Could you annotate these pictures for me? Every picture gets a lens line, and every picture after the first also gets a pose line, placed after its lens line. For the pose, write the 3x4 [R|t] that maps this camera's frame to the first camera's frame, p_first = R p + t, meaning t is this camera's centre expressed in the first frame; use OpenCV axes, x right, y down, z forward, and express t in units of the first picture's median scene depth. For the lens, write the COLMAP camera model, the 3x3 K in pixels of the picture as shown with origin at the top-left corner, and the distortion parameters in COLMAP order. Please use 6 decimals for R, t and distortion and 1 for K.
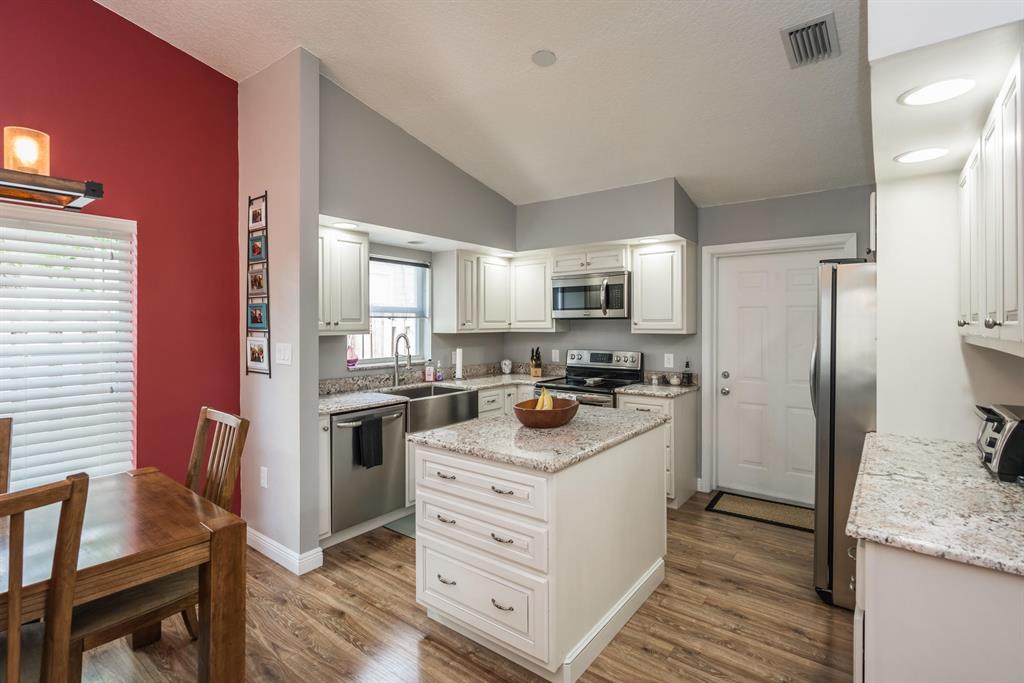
lens RADIAL K [[490.1, 0, 495.6], [0, 490.1, 319.8], [0, 0, 1]] dist [-0.001392, -0.000208]
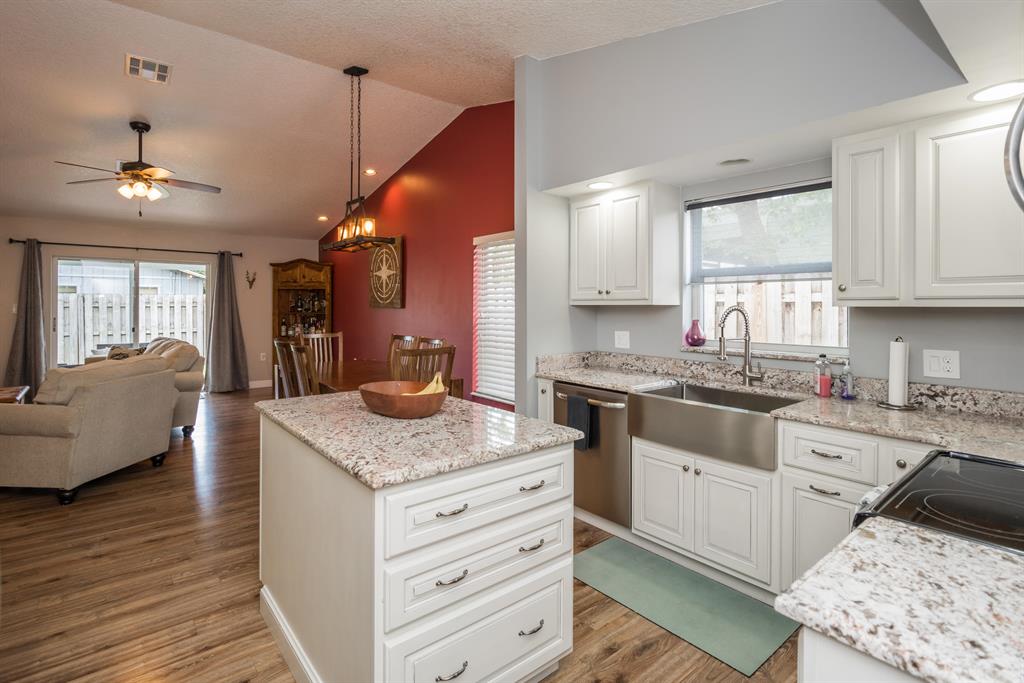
lens RADIAL K [[490.1, 0, 495.6], [0, 490.1, 319.8], [0, 0, 1]] dist [-0.001392, -0.000208]
pose [[-0.220364, 0.029312, -0.974977, 0.506529], [0.002463, 0.999562, 0.029495, 0.026035], [0.975415, 0.004098, -0.220340, 0.811983]]
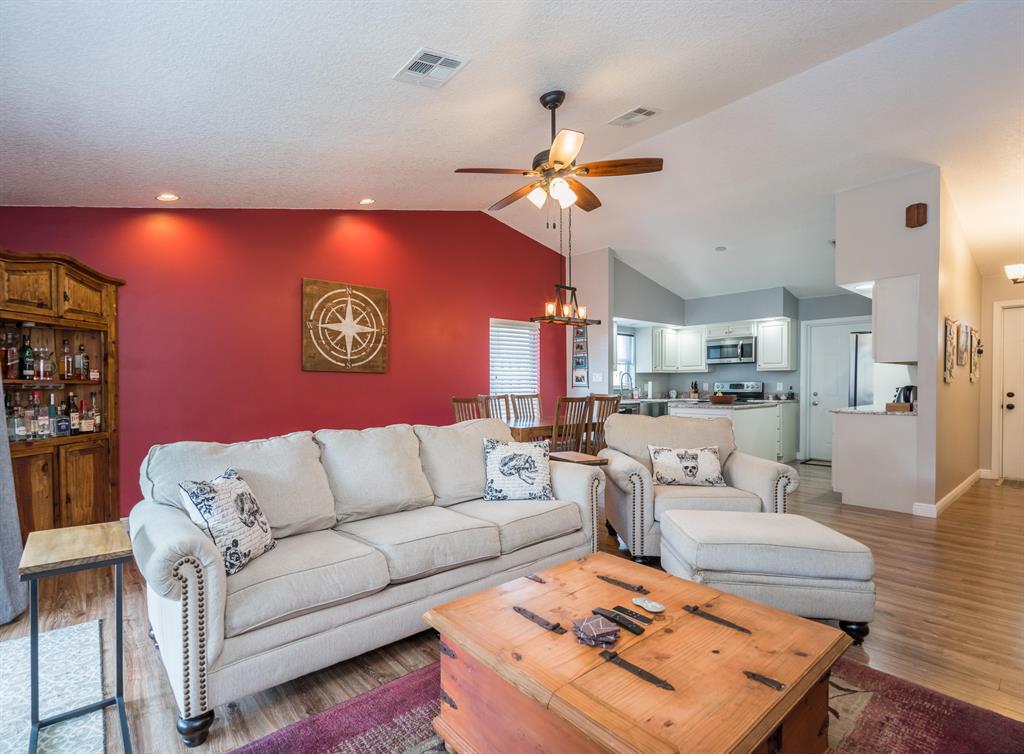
lens RADIAL K [[490.3, 0, 472.4], [0, 490.3, 390.1], [0, 0, 1]] dist [-0.015868, 0.000080]
pose [[0.974800, -0.003347, -0.223054, -0.340092], [0.007381, 0.999824, 0.017254, 0.059675], [0.222957, -0.018466, 0.974653, -0.974329]]
